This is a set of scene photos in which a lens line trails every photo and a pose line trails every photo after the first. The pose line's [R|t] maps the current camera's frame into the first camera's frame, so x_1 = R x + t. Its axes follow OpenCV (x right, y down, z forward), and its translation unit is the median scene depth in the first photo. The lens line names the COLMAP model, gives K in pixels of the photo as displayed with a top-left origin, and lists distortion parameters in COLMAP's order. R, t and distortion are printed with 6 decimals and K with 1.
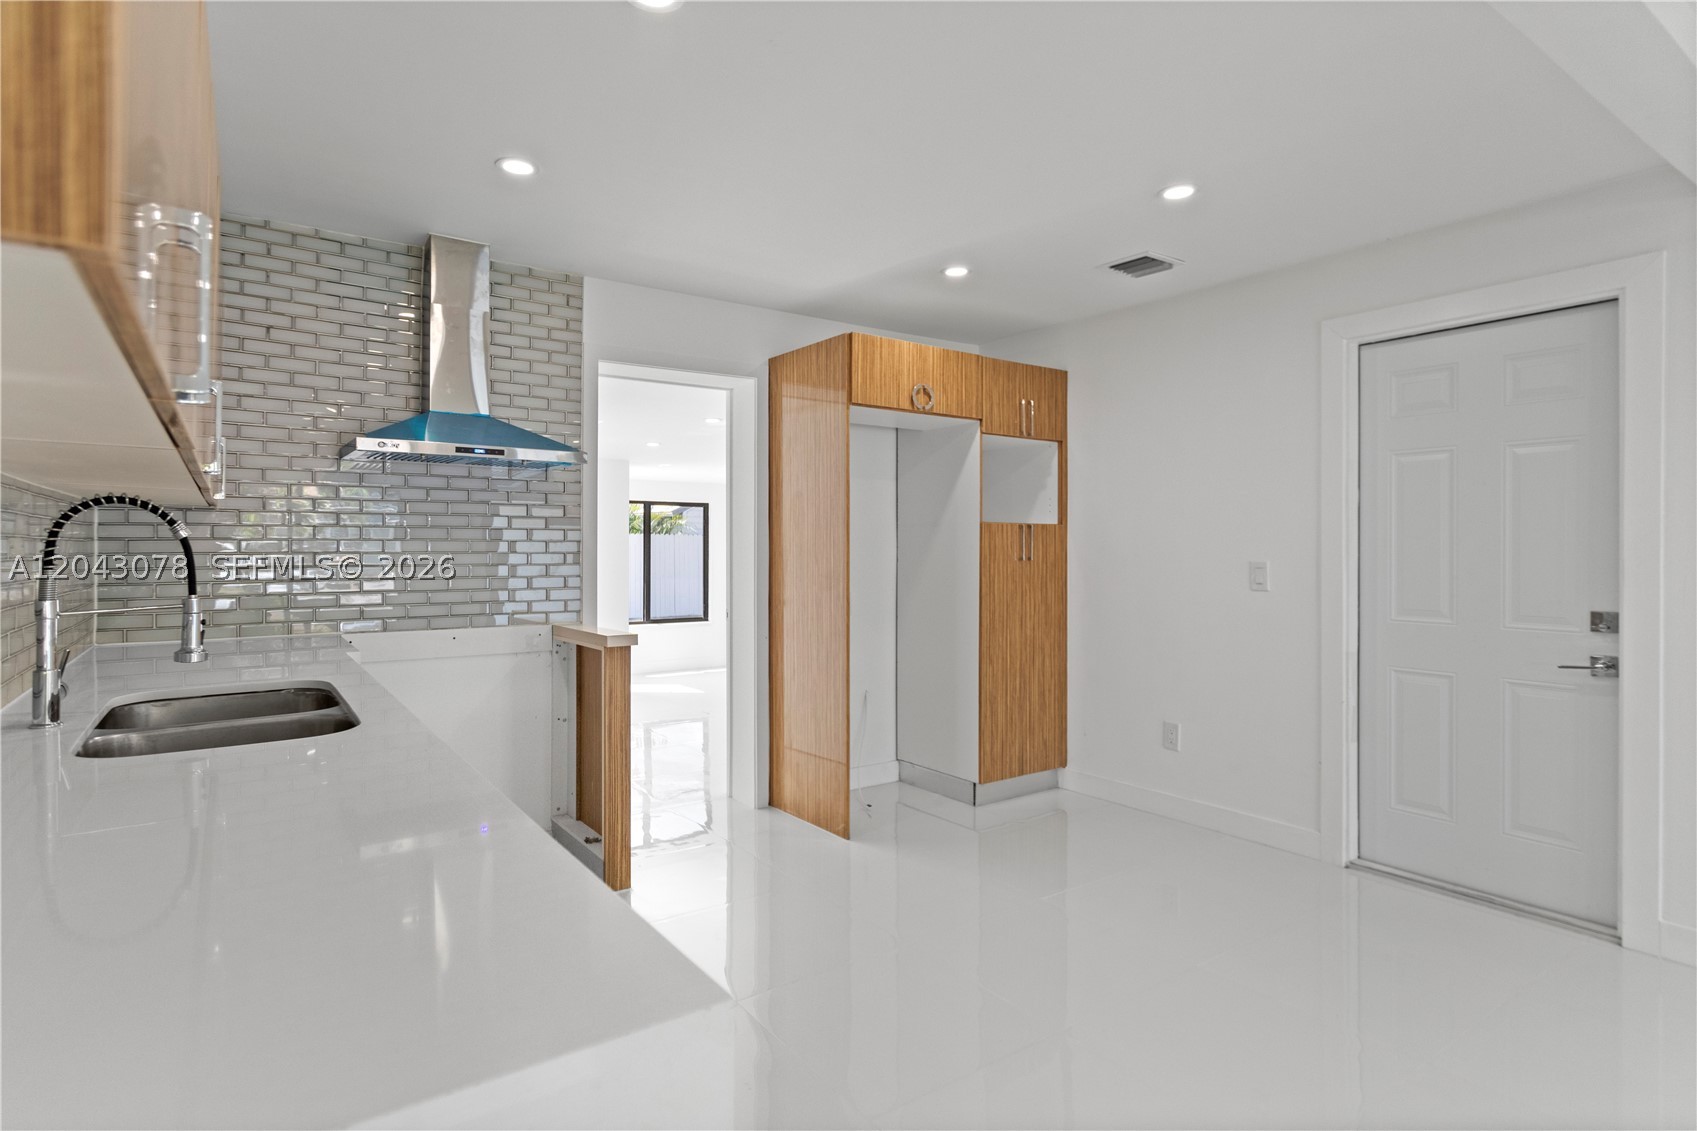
lens RADIAL K [[879.8, 0, 846.5], [0, 879.8, 562.4], [0, 0, 1]] dist [-0.016482, -0.000125]
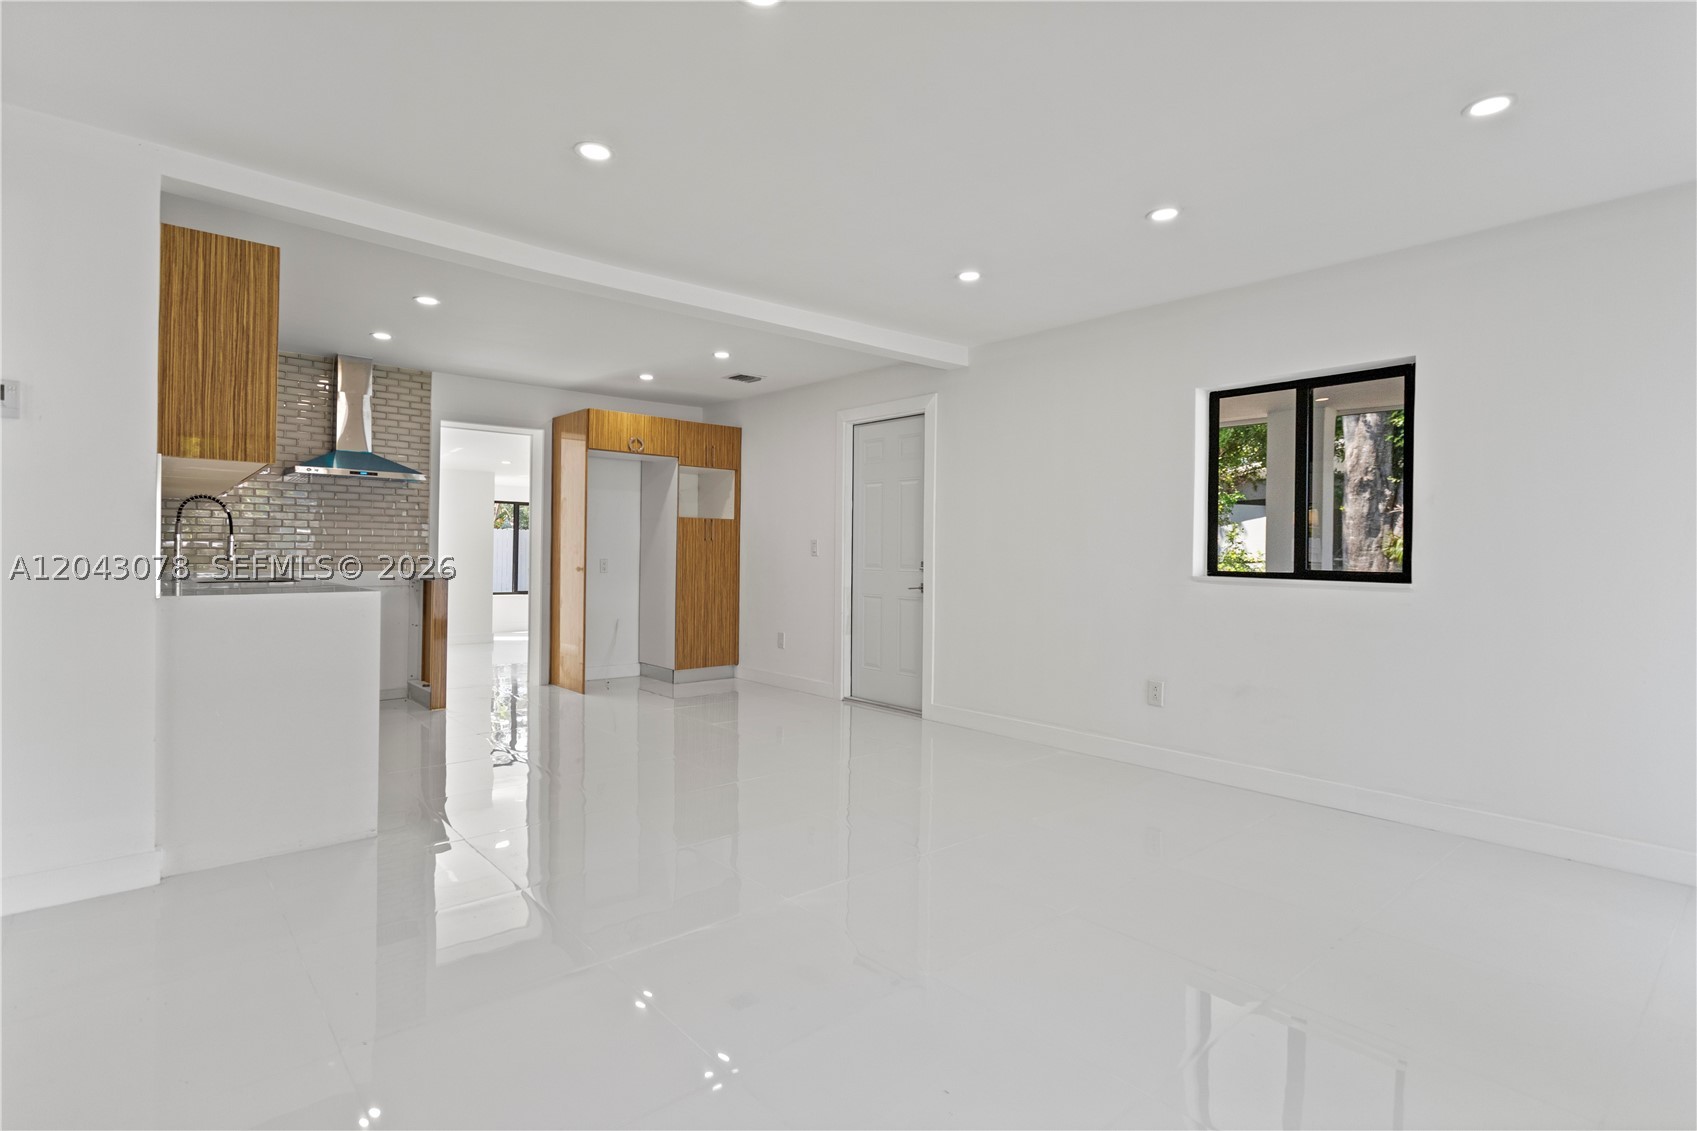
lens RADIAL K [[829.7, 0, 844.7], [0, 829.7, 558.7], [0, 0, 1]] dist [0.002368, 0.000413]
pose [[0.995328, 0.010192, 0.096017, 0.364557], [-0.009594, 0.999932, -0.006683, 0.048662], [-0.096078, 0.005731, 0.995357, -0.723527]]
